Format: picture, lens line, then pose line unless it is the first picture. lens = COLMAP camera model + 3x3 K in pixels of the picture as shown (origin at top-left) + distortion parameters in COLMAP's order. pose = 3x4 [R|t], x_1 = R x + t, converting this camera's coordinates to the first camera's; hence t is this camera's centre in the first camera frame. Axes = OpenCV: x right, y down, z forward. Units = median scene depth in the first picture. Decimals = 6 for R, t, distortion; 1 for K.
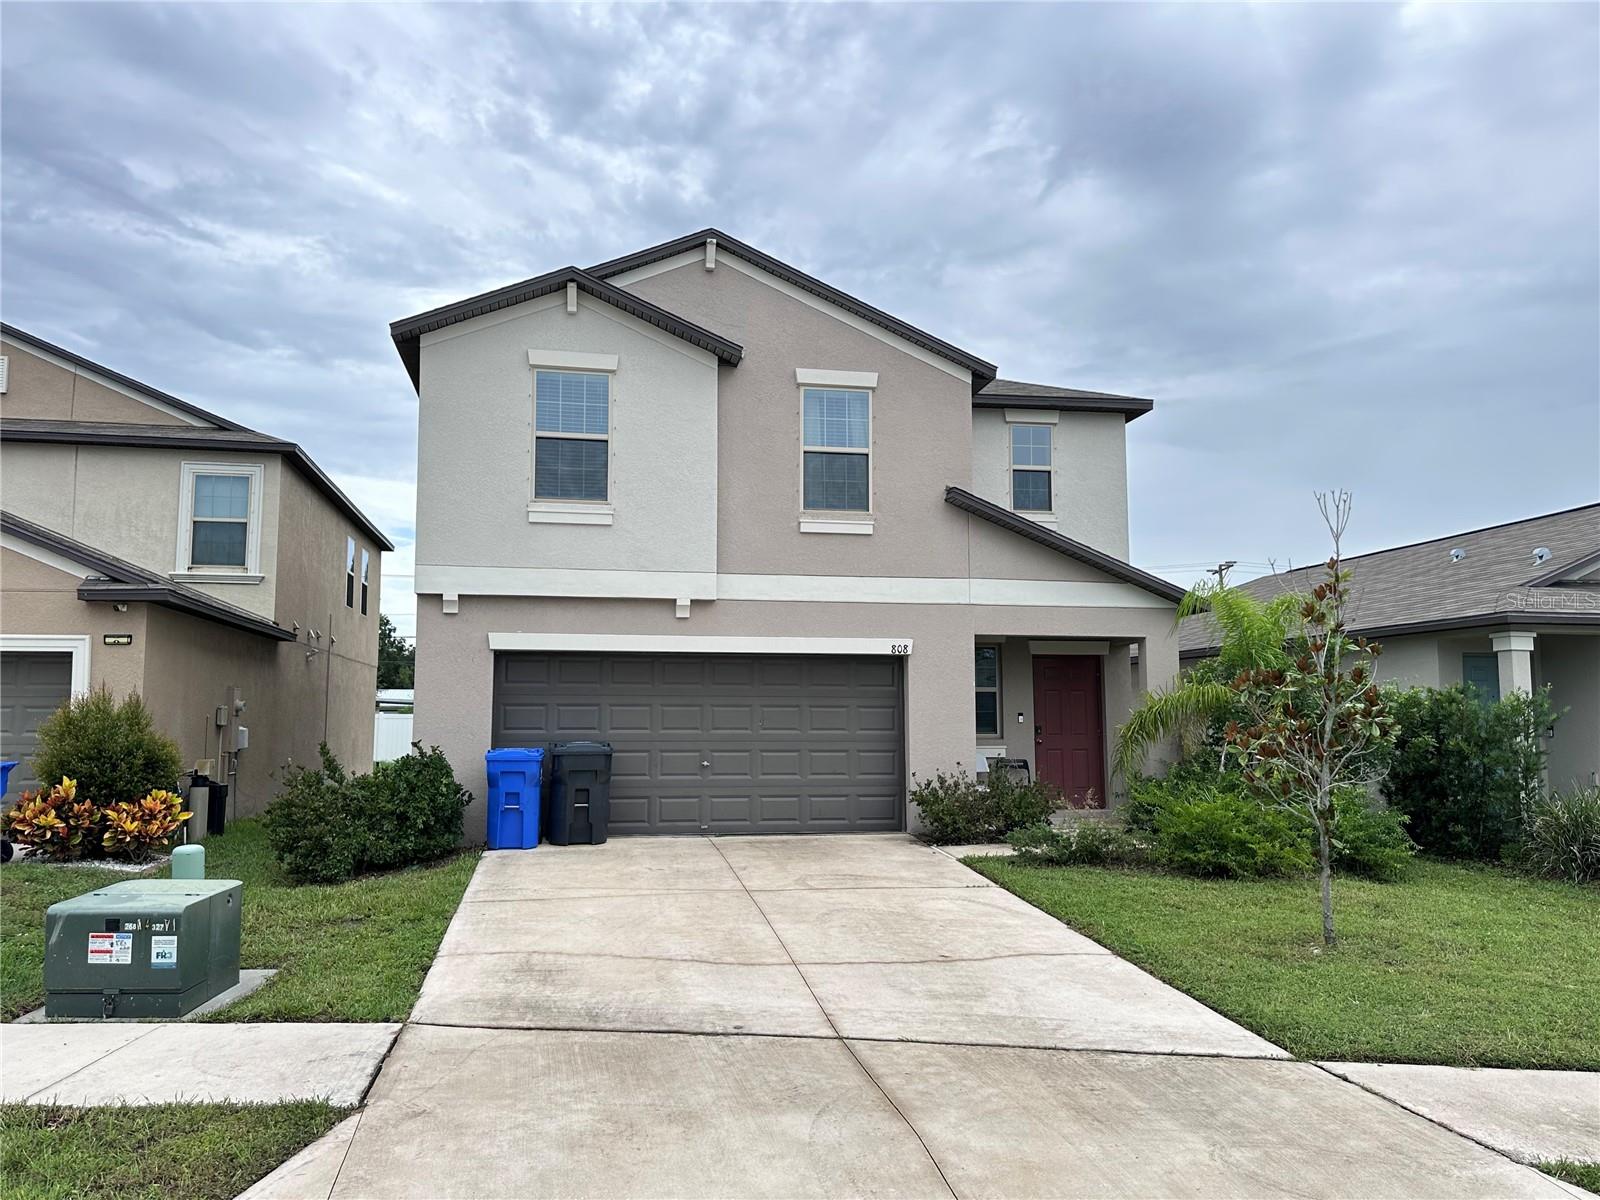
lens RADIAL K [[1221.0, 0, 800.0], [0, 1221.0, 600.0], [0, 0, 1]] dist [0.213510, -0.000119]
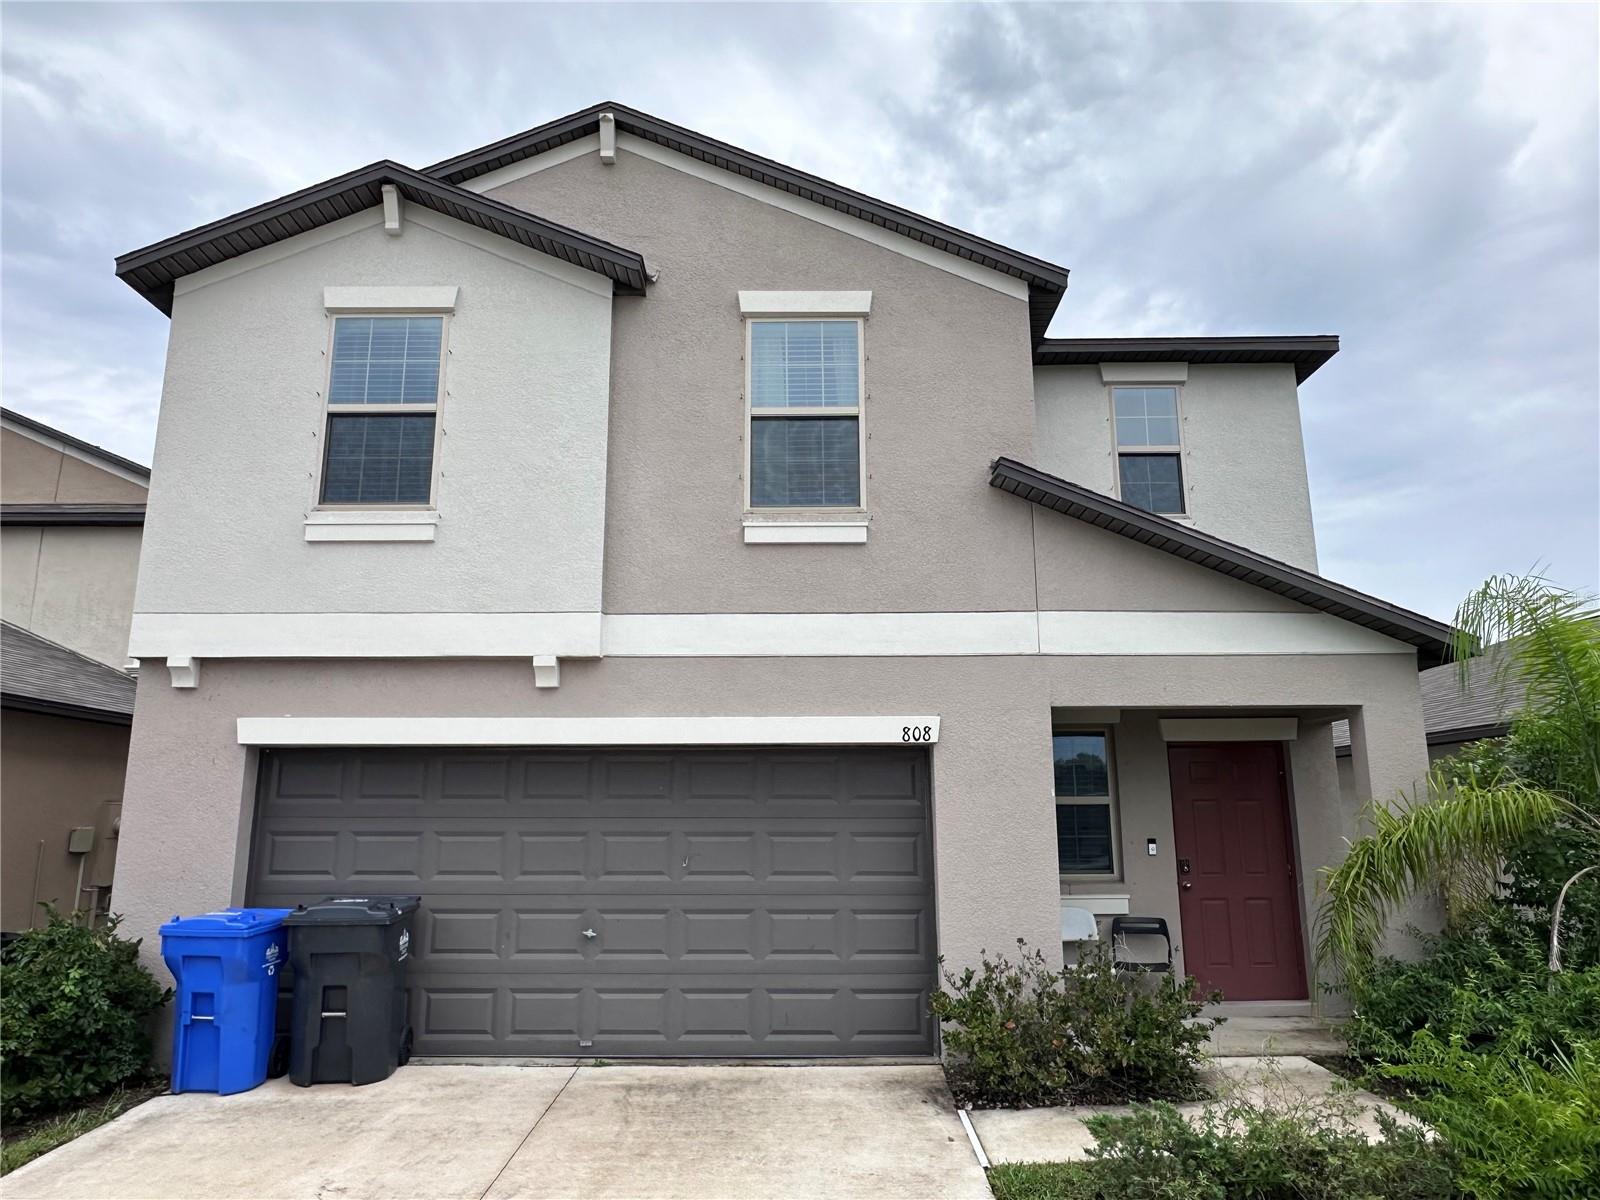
lens RADIAL K [[1064.6, 0, 800.0], [0, 1064.6, 600.0], [0, 0, 1]] dist [-0.002079, 0.054964]
pose [[0.981472, -0.042820, -0.186760, 0.125421], [0.022879, 0.993925, -0.107654, 0.030329], [0.190235, 0.101387, 0.976489, 0.492815]]
